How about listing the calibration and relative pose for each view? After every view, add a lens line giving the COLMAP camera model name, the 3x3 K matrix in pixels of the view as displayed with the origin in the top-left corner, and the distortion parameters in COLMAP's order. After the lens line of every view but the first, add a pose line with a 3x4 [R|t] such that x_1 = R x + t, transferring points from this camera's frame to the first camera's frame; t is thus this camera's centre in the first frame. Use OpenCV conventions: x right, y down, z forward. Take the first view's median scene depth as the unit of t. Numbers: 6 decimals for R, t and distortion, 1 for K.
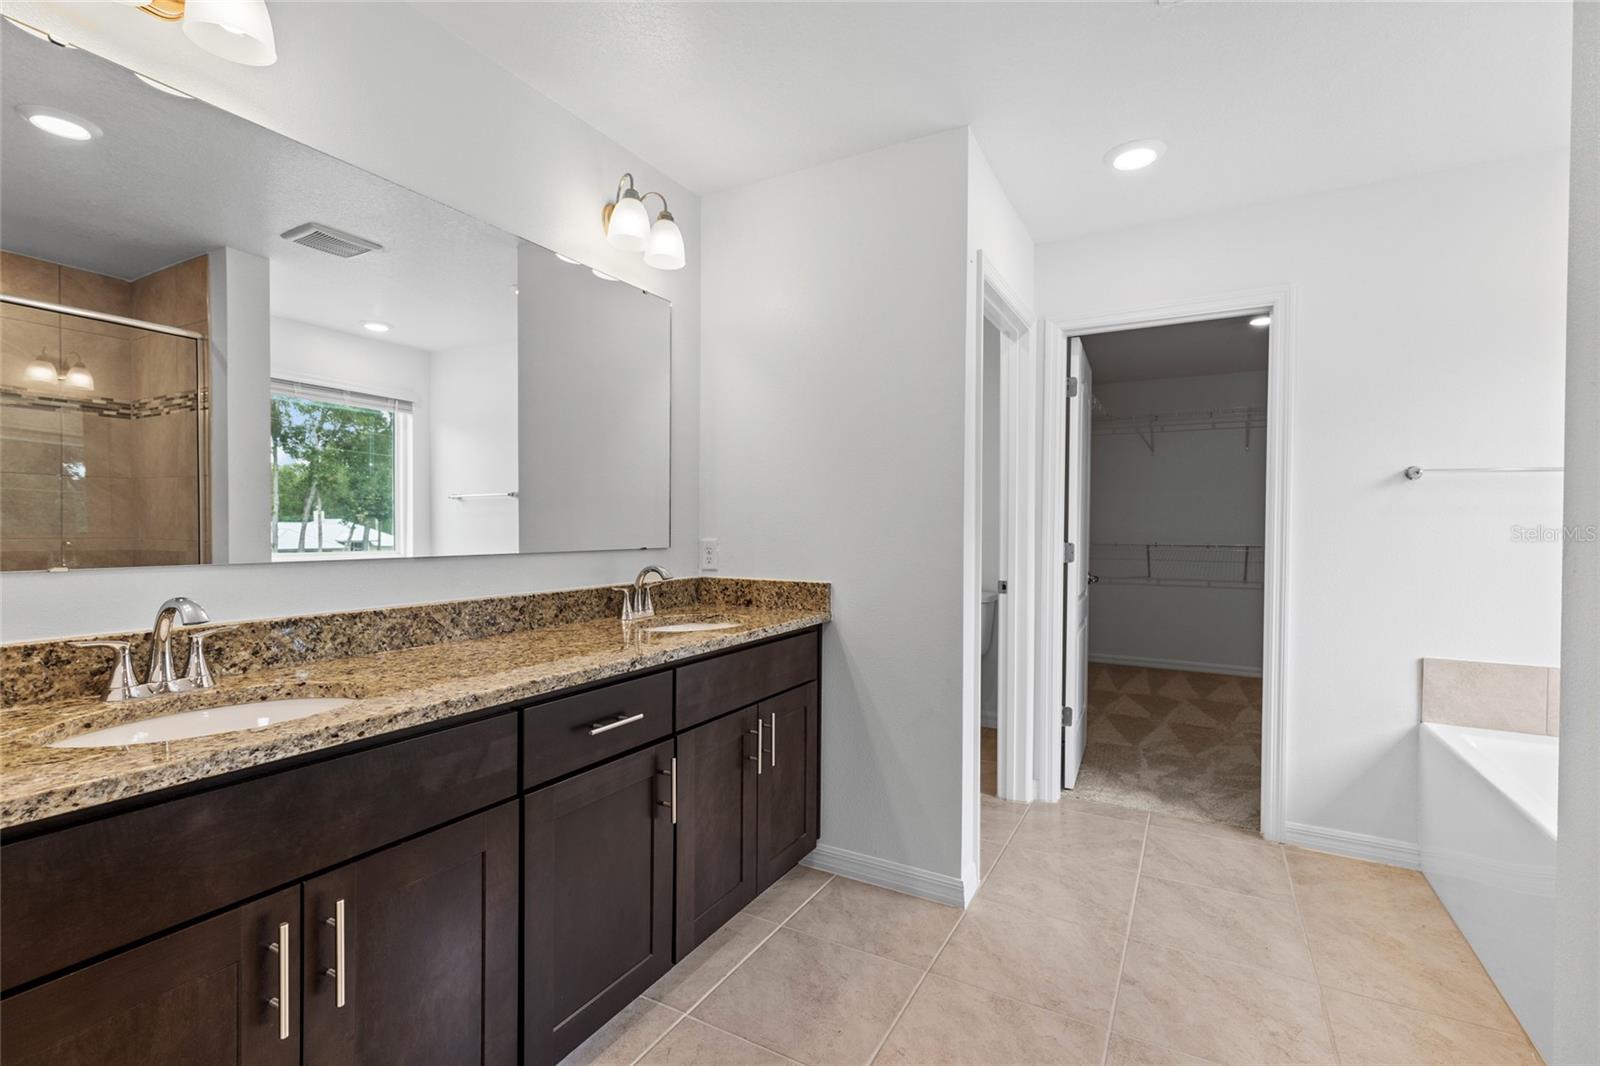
lens RADIAL K [[719.9, 0, 804.5], [0, 719.9, 529.4], [0, 0, 1]] dist [0.012284, -0.005597]
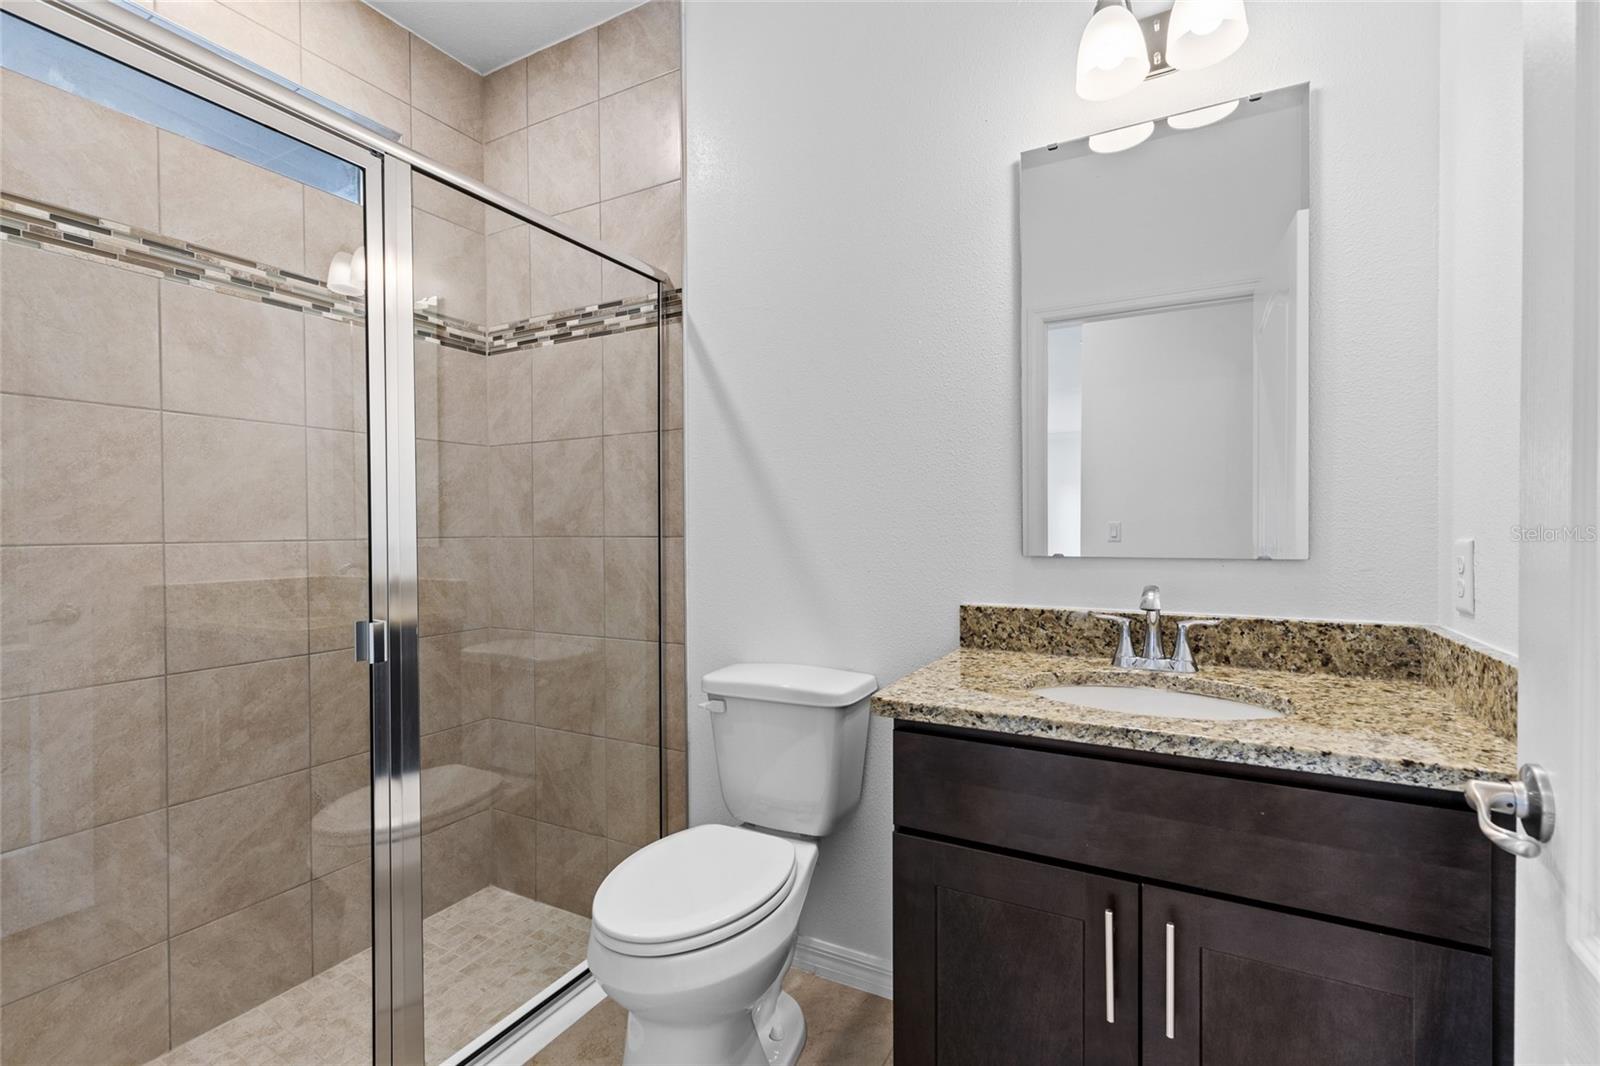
lens RADIAL K [[719.9, 0, 804.5], [0, 719.9, 529.4], [0, 0, 1]] dist [0.012284, -0.005597]
pose [[-0.008117, 0.004168, -0.999958, 0.284388], [0.008154, 0.999958, 0.004102, -0.001214], [0.999934, -0.008120, -0.008150, 0.513136]]
